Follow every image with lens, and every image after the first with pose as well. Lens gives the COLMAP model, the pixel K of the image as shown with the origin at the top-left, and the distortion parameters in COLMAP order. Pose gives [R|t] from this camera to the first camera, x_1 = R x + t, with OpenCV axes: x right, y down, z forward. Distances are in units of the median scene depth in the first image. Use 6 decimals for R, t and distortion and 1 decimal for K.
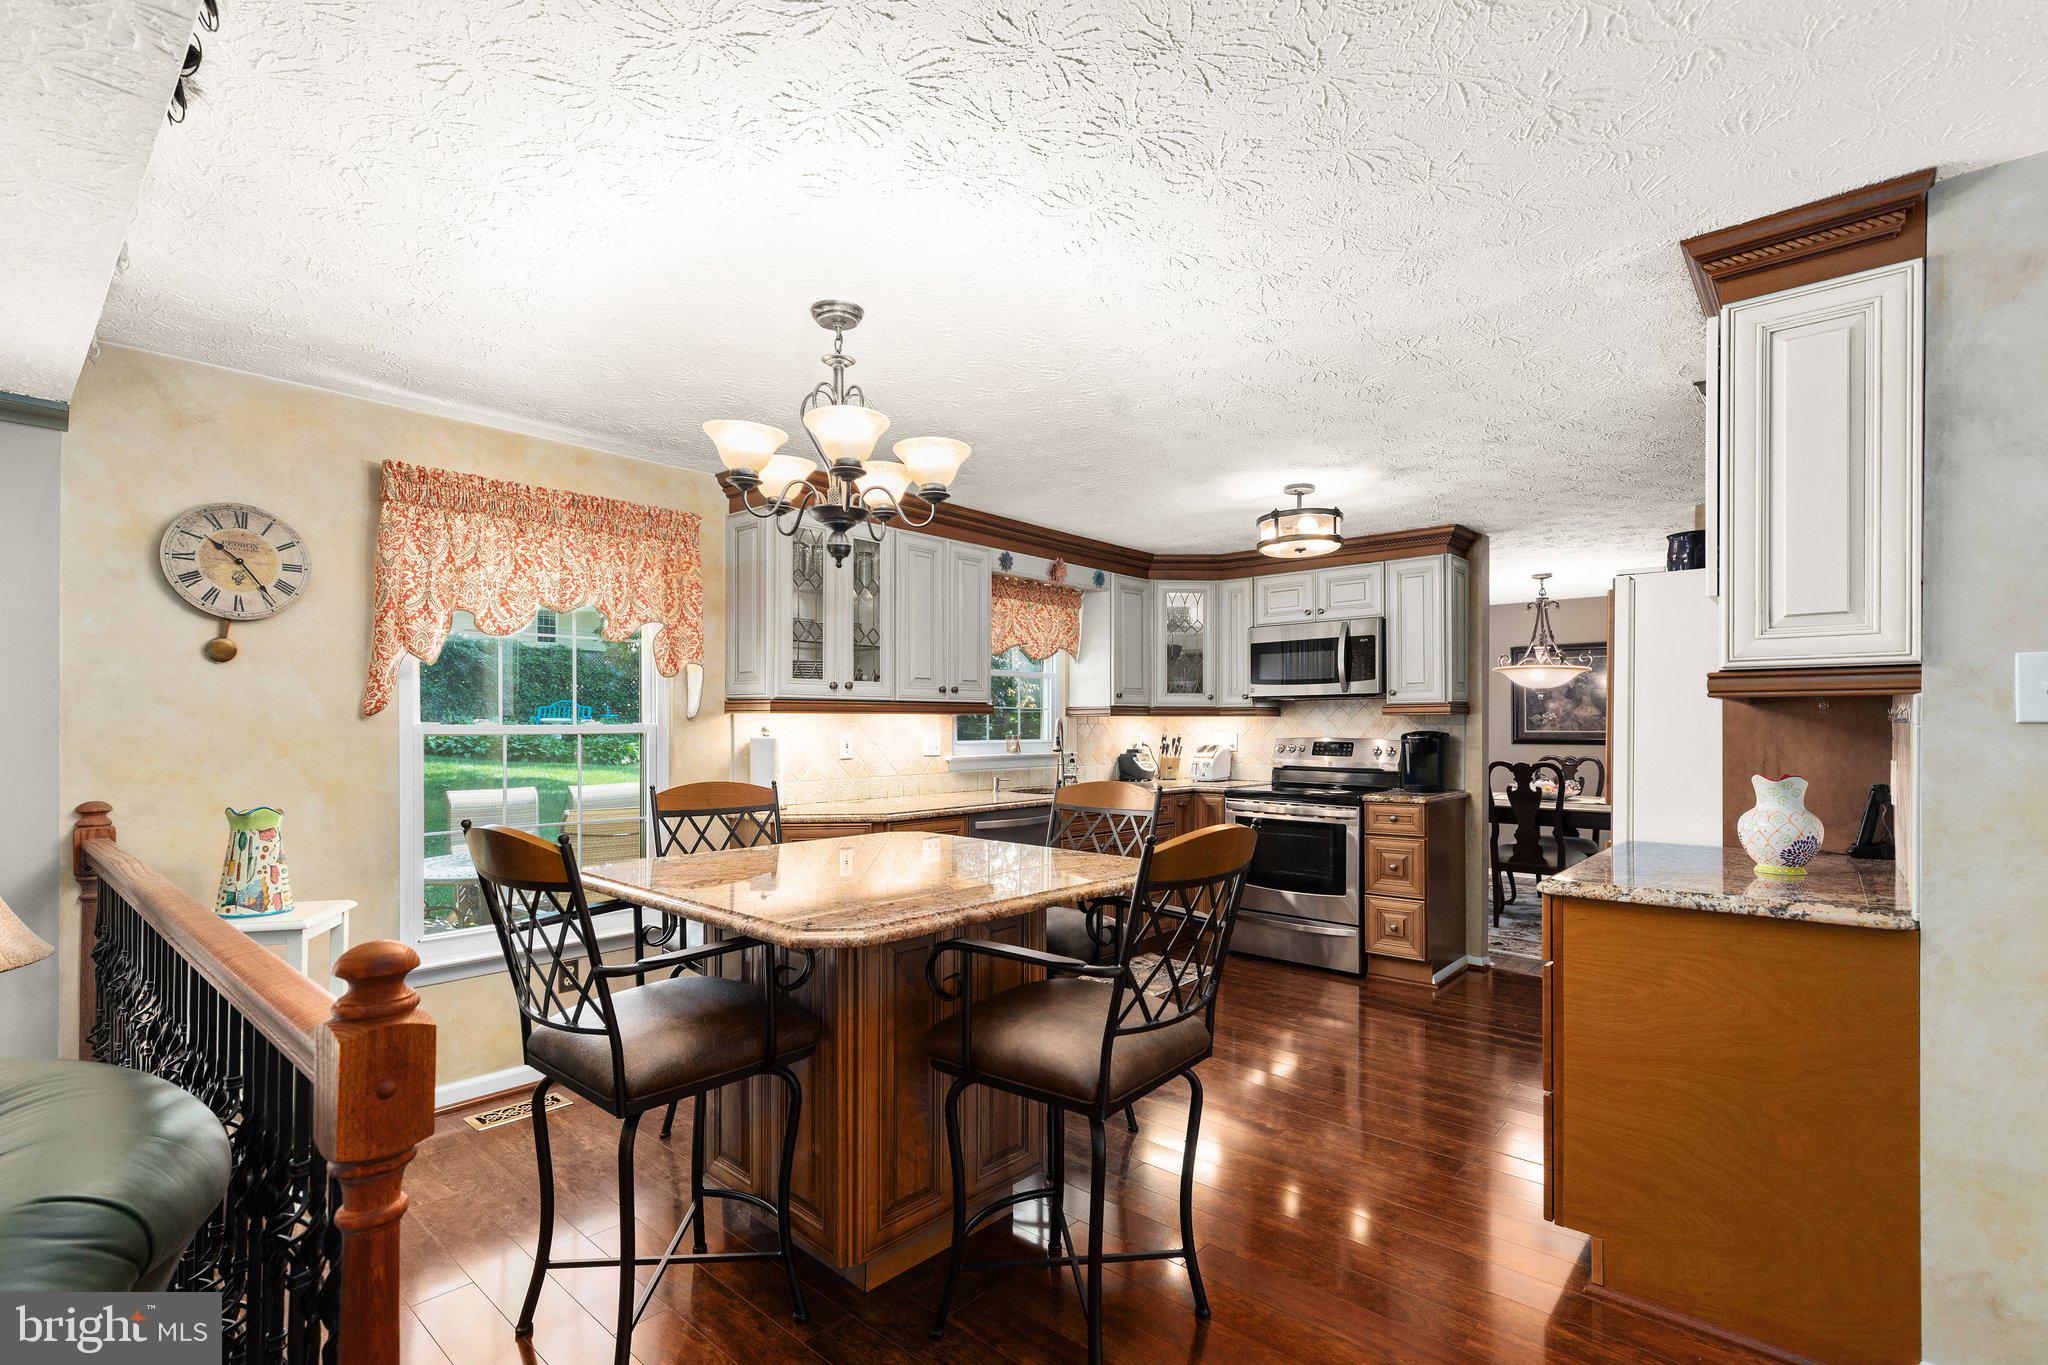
lens RADIAL K [[936.9, 0, 1024.5], [0, 936.9, 726.6], [0, 0, 1]] dist [0.011316, -0.000068]
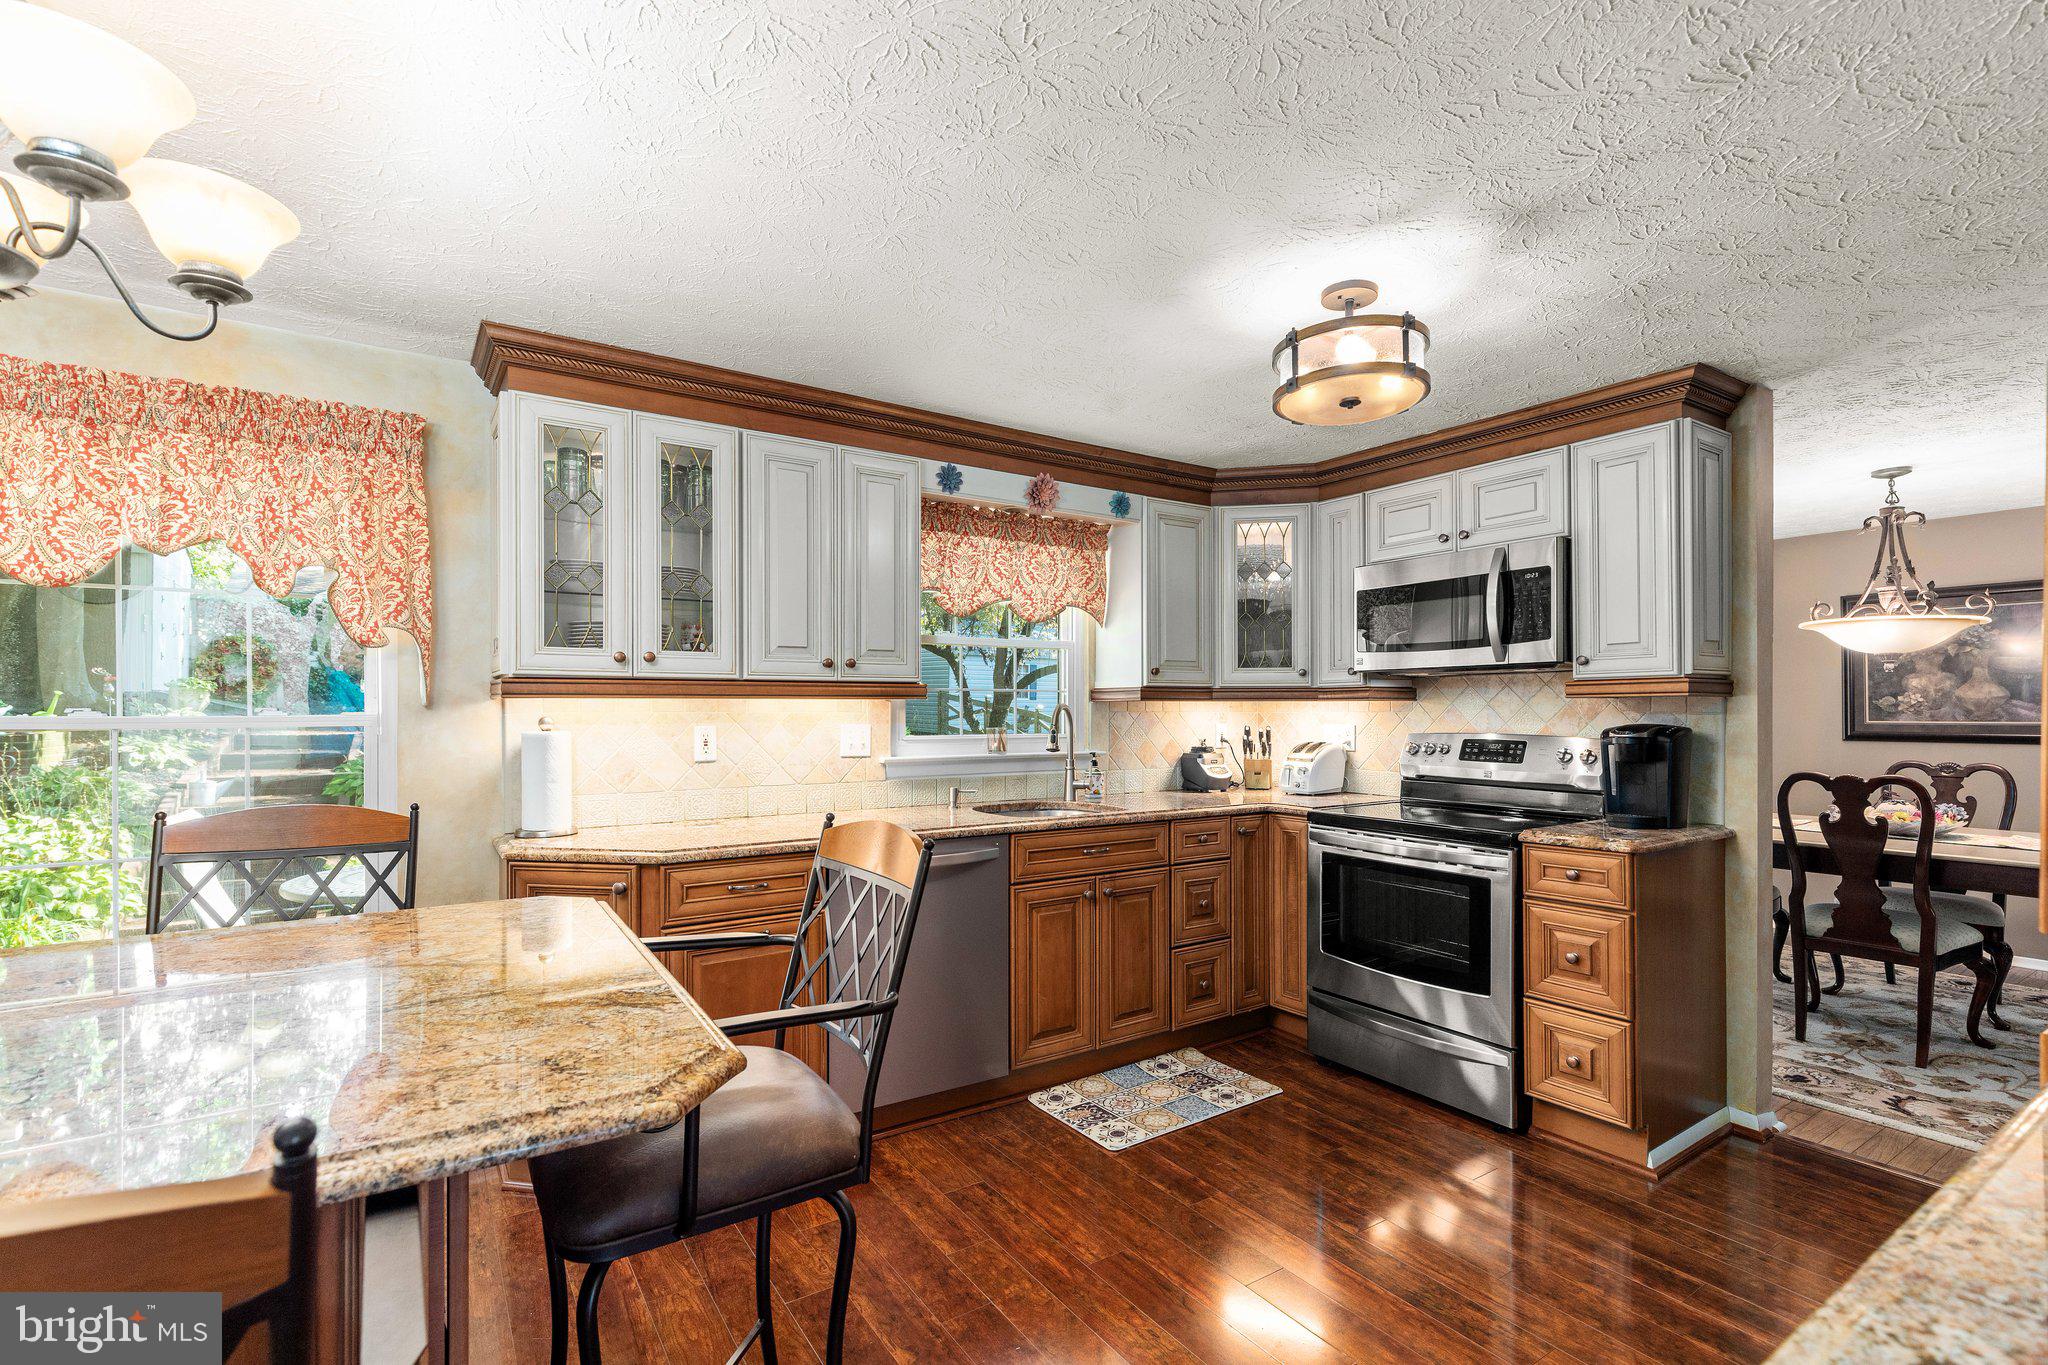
lens RADIAL K [[926.5, 0, 1023.9], [0, 926.5, 710.8], [0, 0, 1]] dist [0.007368, -0.000333]
pose [[0.966504, -0.000338, -0.256652, 0.196382], [0.000020, 0.999999, -0.001241, -0.003044], [0.256653, 0.001194, 0.966503, 0.327811]]
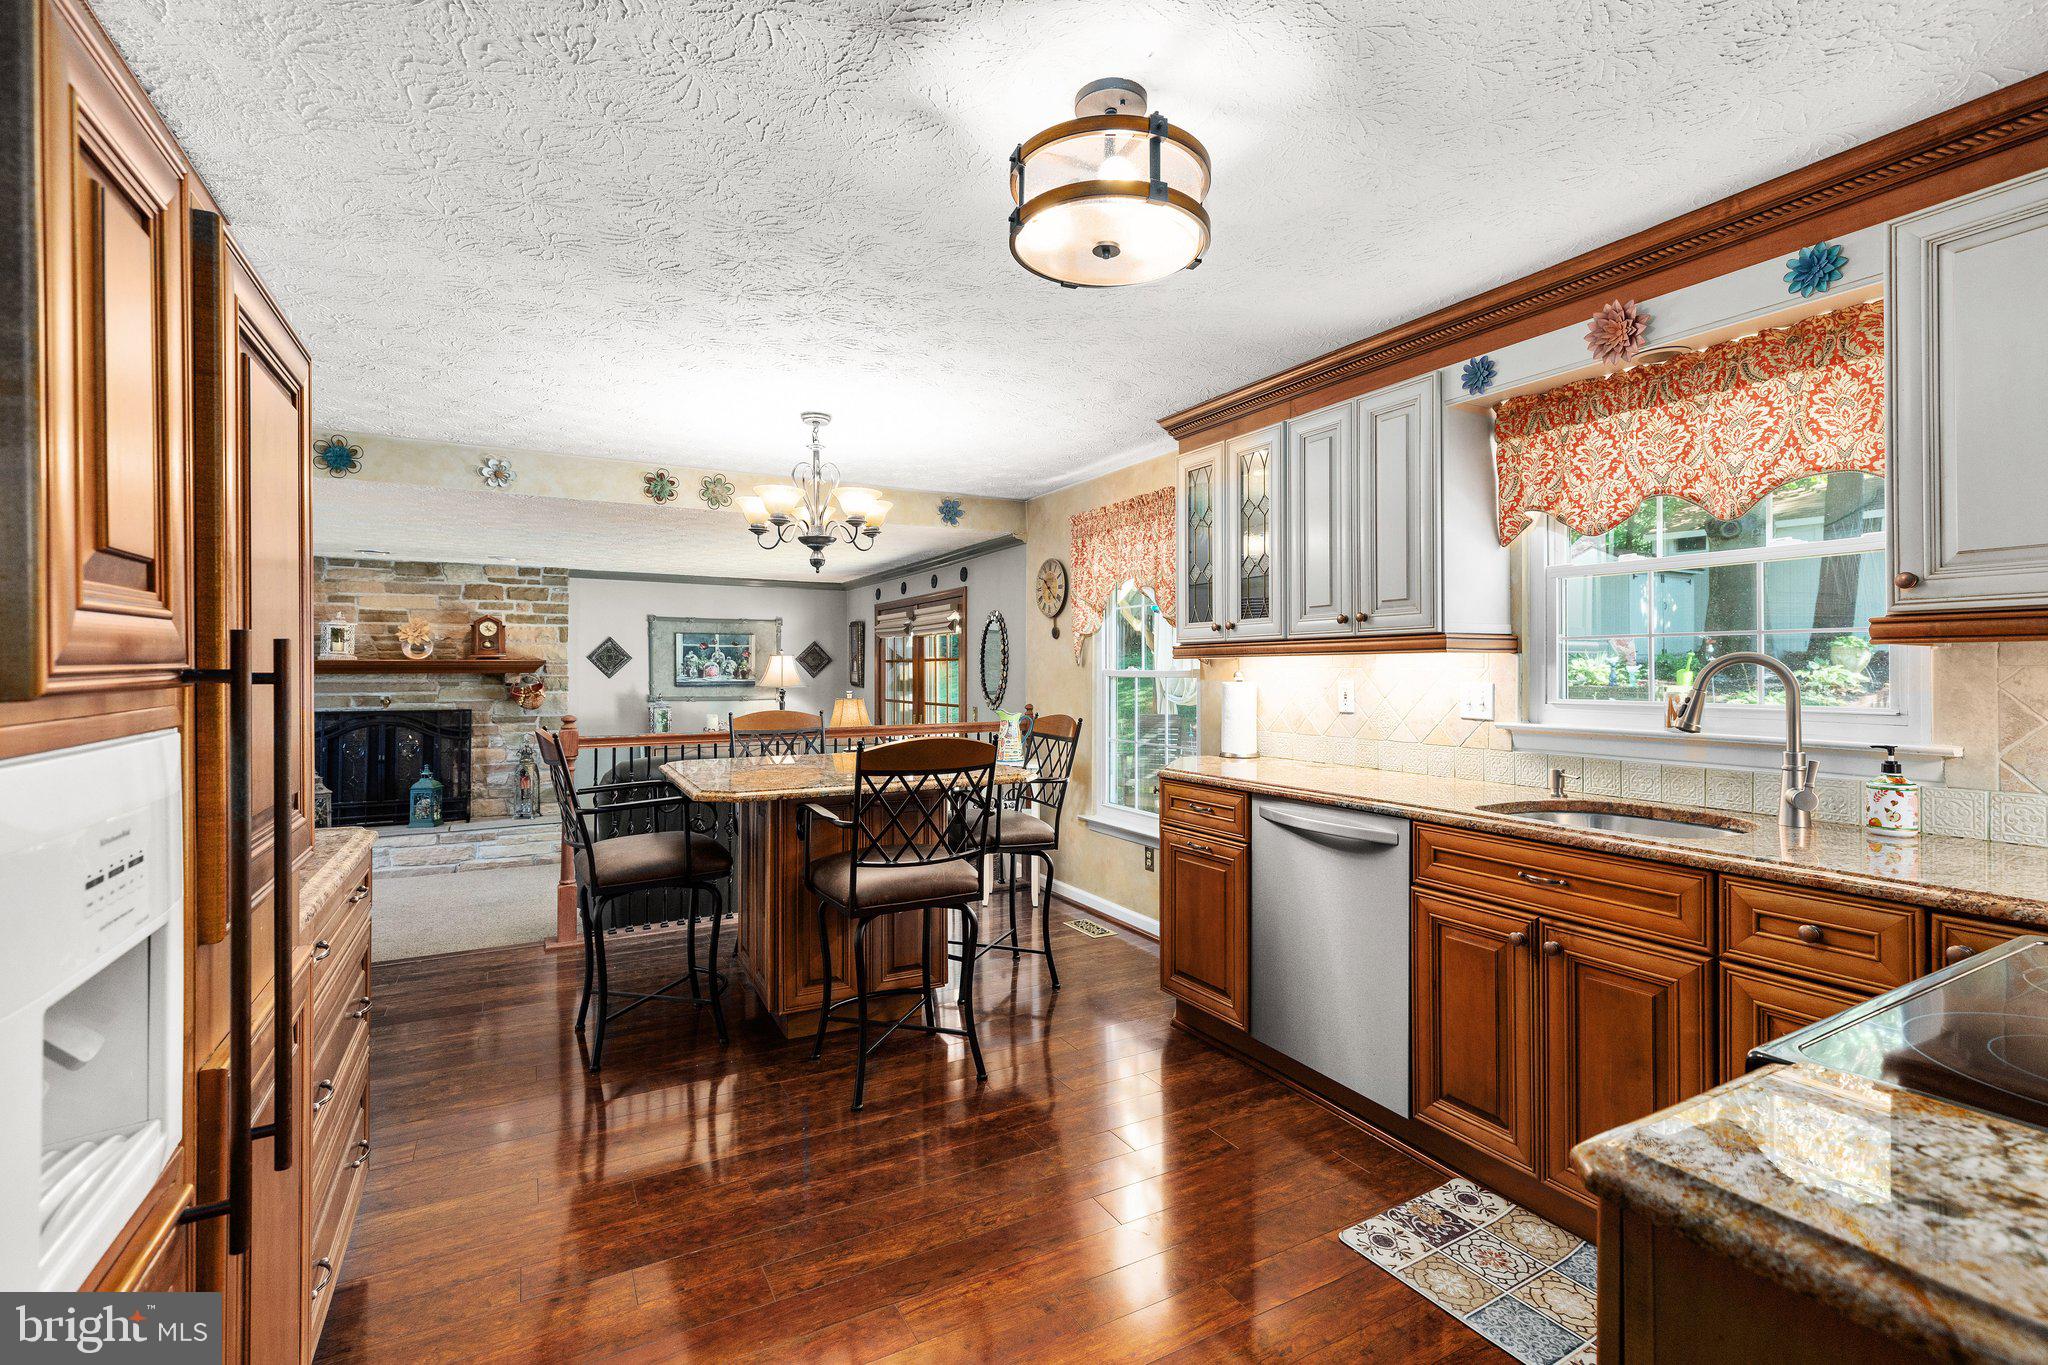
lens RADIAL K [[932.9, 0, 1041.0], [0, 932.9, 657.7], [0, 0, 1]] dist [0.008929, -0.000282]
pose [[-0.327037, -0.009998, -0.944958, 0.553721], [0.002691, 0.999930, -0.011512, -0.002969], [0.945008, -0.006308, -0.326988, 0.880538]]
